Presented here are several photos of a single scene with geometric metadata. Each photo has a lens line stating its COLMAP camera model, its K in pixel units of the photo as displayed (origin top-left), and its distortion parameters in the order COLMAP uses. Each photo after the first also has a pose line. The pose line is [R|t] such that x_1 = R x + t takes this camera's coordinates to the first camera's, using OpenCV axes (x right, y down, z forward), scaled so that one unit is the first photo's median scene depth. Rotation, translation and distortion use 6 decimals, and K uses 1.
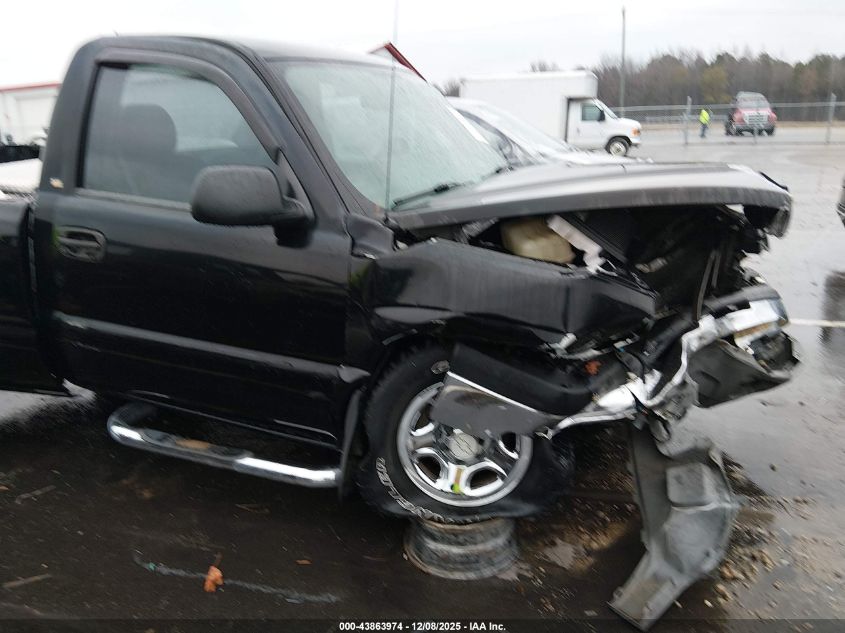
lens RADIAL K [[606.0, 0, 425.8], [0, 606.0, 313.5], [0, 0, 1]] dist [0.068841, -0.122126]
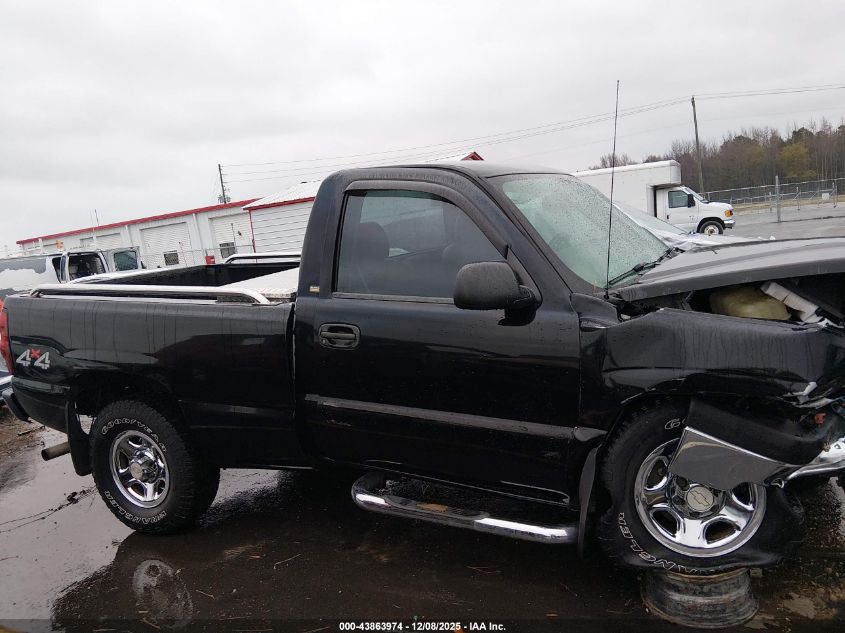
lens RADIAL K [[606.0, 0, 425.8], [0, 606.0, 313.5], [0, 0, 1]] dist [0.068841, -0.122126]
pose [[0.988506, -0.066260, -0.135887, -0.243967], [0.043591, 0.985583, -0.163484, 0.050652], [0.144760, 0.155681, 0.977143, -0.174259]]
